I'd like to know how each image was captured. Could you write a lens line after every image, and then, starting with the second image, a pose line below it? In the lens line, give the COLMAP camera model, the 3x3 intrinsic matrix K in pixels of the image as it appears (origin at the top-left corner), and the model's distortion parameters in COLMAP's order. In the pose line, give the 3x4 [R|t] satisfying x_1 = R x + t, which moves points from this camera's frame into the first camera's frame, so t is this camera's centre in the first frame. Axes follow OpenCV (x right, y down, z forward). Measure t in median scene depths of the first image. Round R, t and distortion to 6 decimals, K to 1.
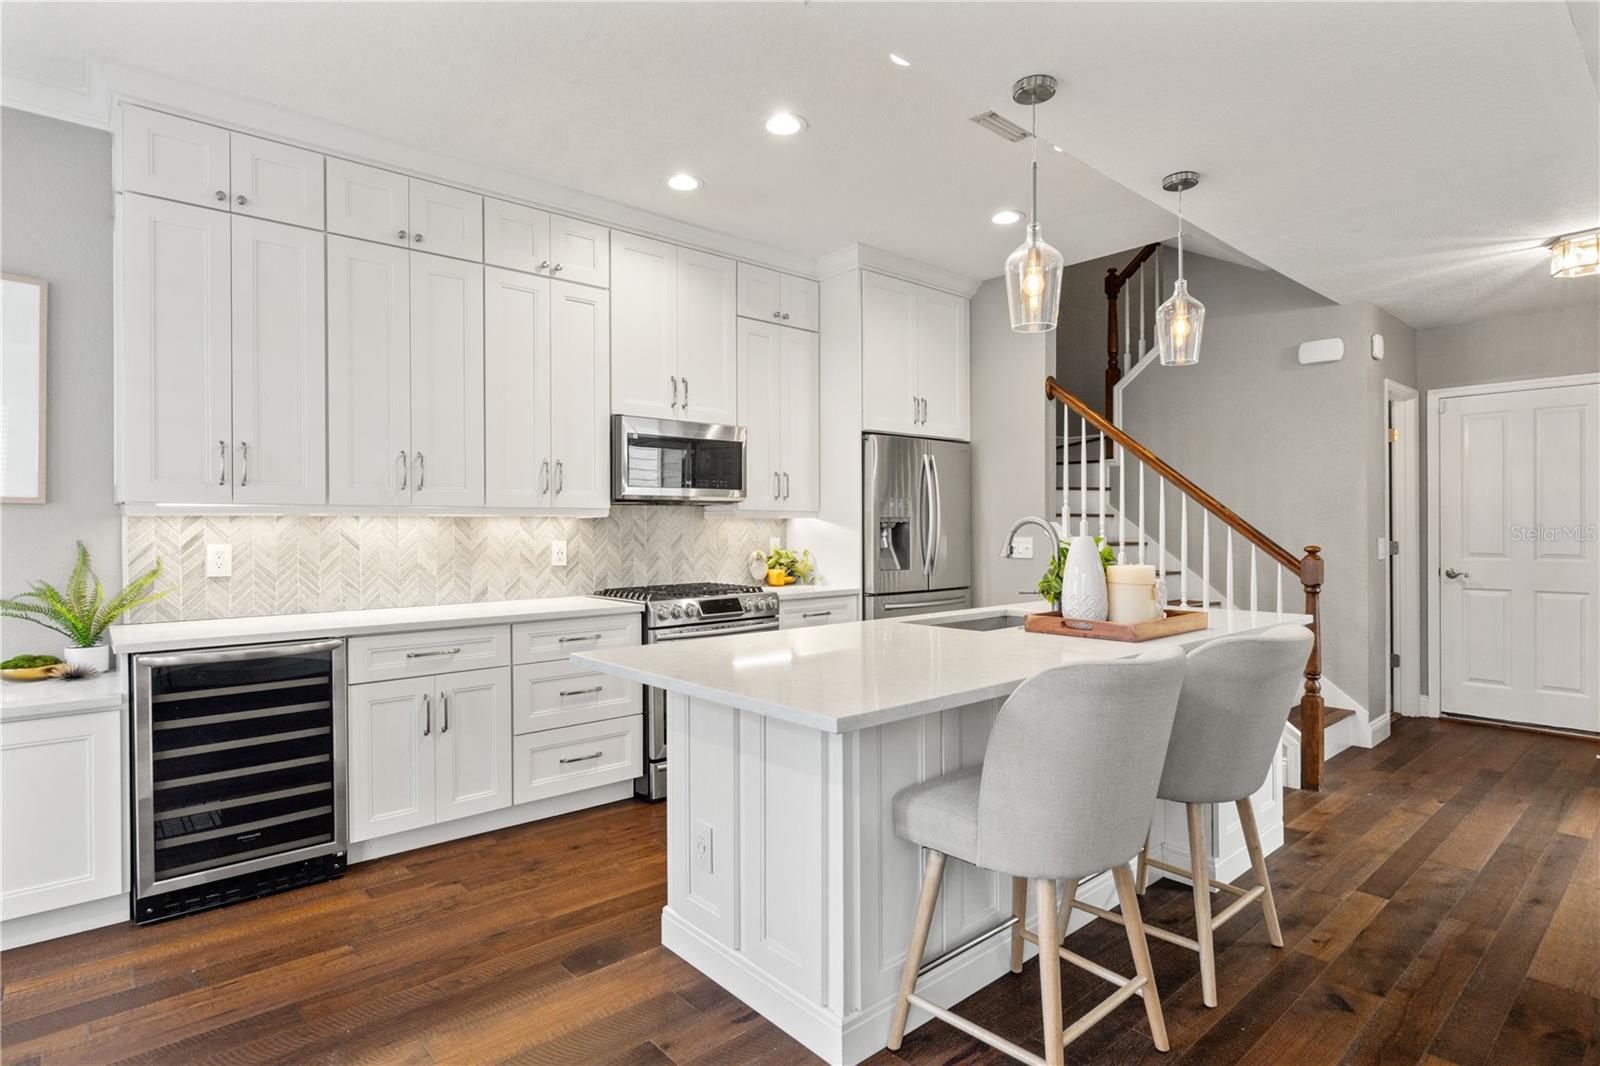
lens RADIAL K [[841.6, 0, 800.2], [0, 841.6, 532.0], [0, 0, 1]] dist [-0.002530, 0.001428]
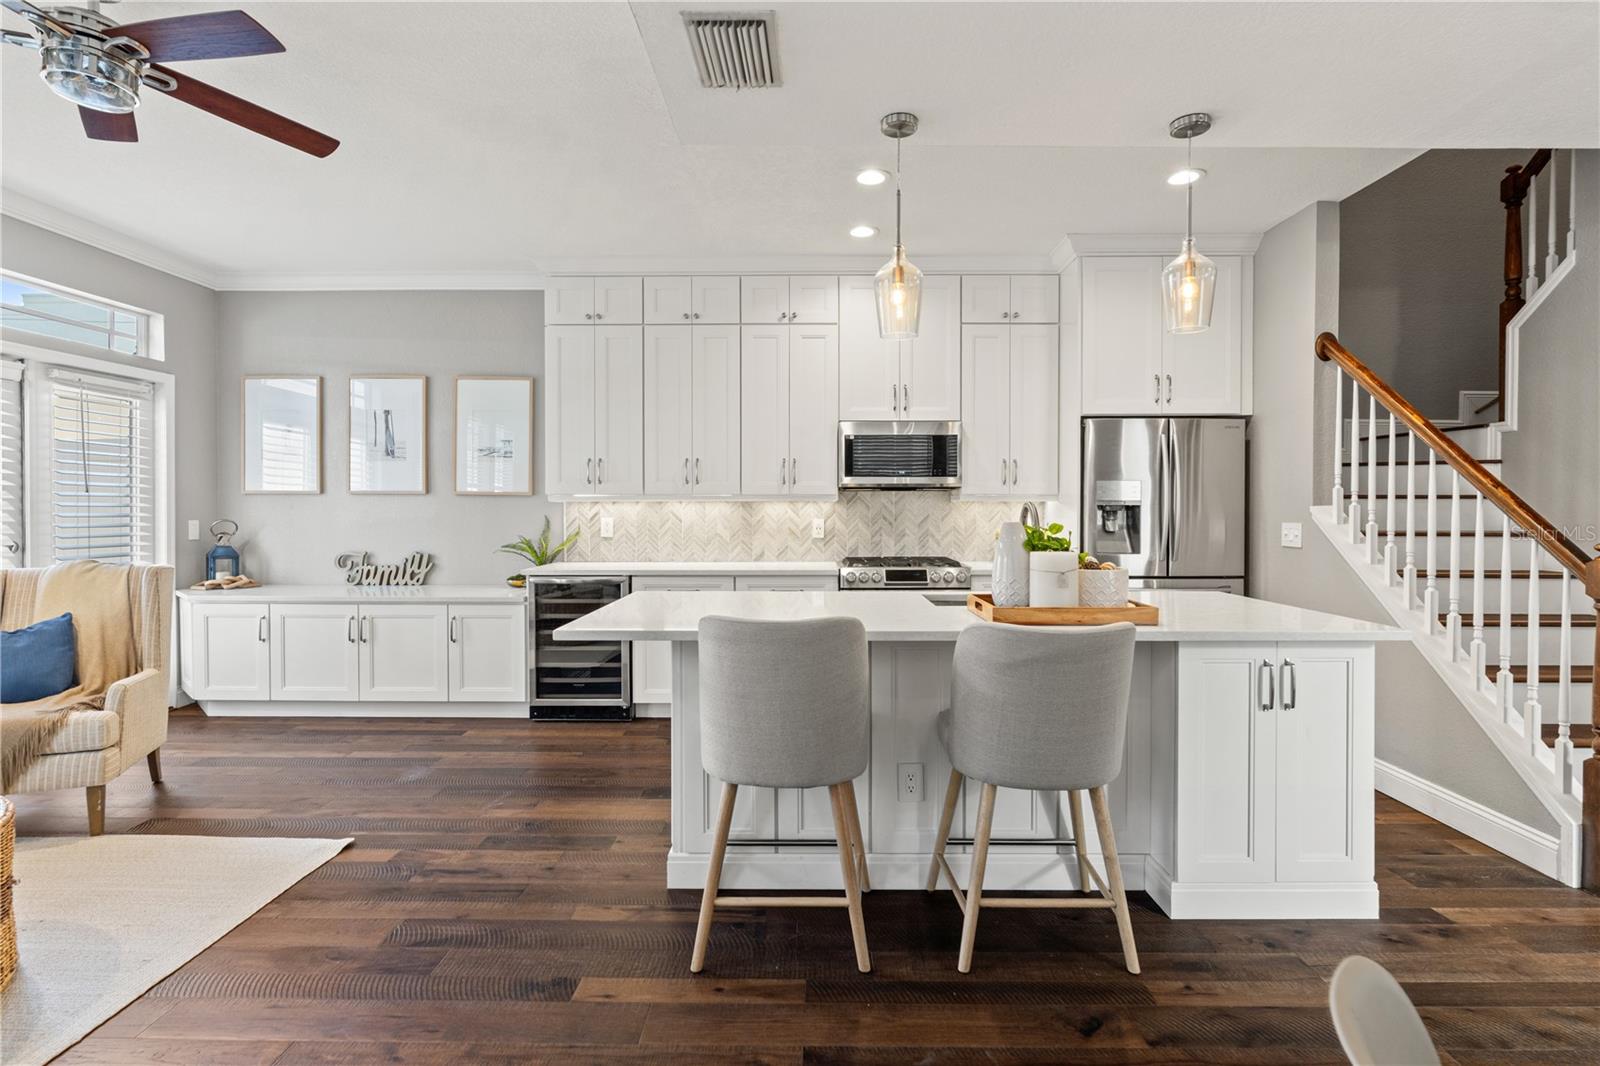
lens RADIAL K [[783.4, 0, 803.5], [0, 783.4, 521.5], [0, 0, 1]] dist [0.000417, -0.000410]
pose [[0.736024, 0.017299, -0.676735, 0.553087], [-0.006591, 0.999809, 0.018389, -0.008252], [0.676924, -0.009075, 0.735997, 0.083362]]
